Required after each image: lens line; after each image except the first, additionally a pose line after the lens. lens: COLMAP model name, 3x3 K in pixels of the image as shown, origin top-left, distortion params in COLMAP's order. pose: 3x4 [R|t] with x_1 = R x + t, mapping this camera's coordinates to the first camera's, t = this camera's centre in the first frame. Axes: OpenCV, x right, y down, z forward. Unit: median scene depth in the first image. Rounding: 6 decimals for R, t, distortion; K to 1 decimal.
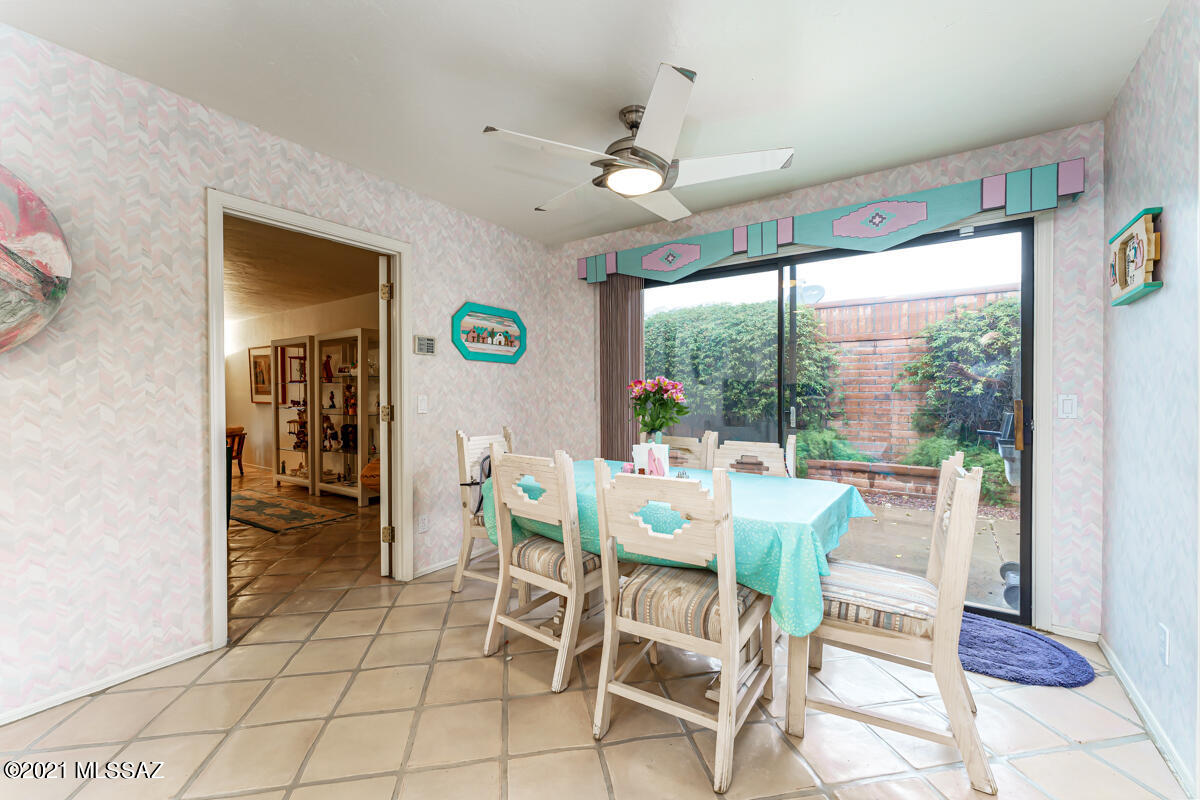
lens RADIAL K [[487.9, 0, 602.6], [0, 487.9, 393.9], [0, 0, 1]] dist [-0.002575, 0.000009]
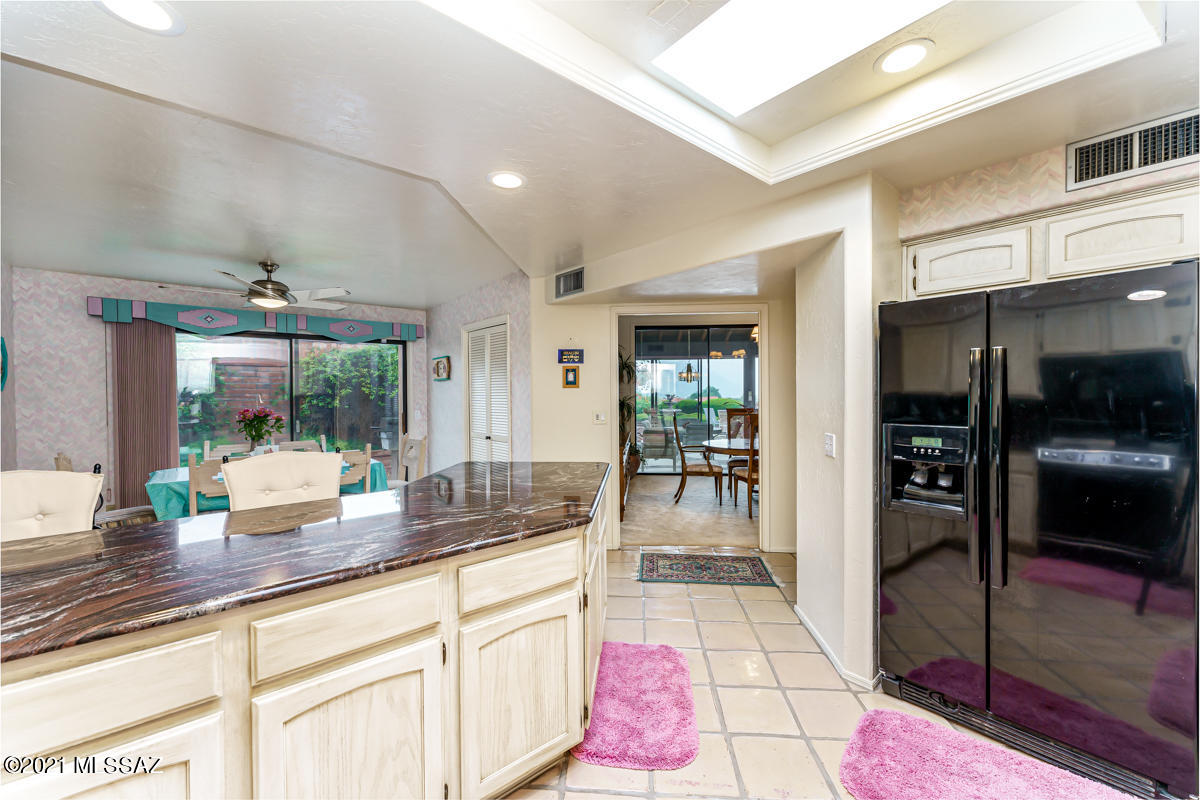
lens RADIAL K [[487.9, 0, 605.3], [0, 487.9, 396.9], [0, 0, 1]] dist [-0.002575, 0.000009]
pose [[0.251892, -0.006405, 0.967734, -1.223979], [0.007364, 0.999962, 0.004701, -0.071361], [-0.967727, 0.005942, 0.251930, -0.592882]]
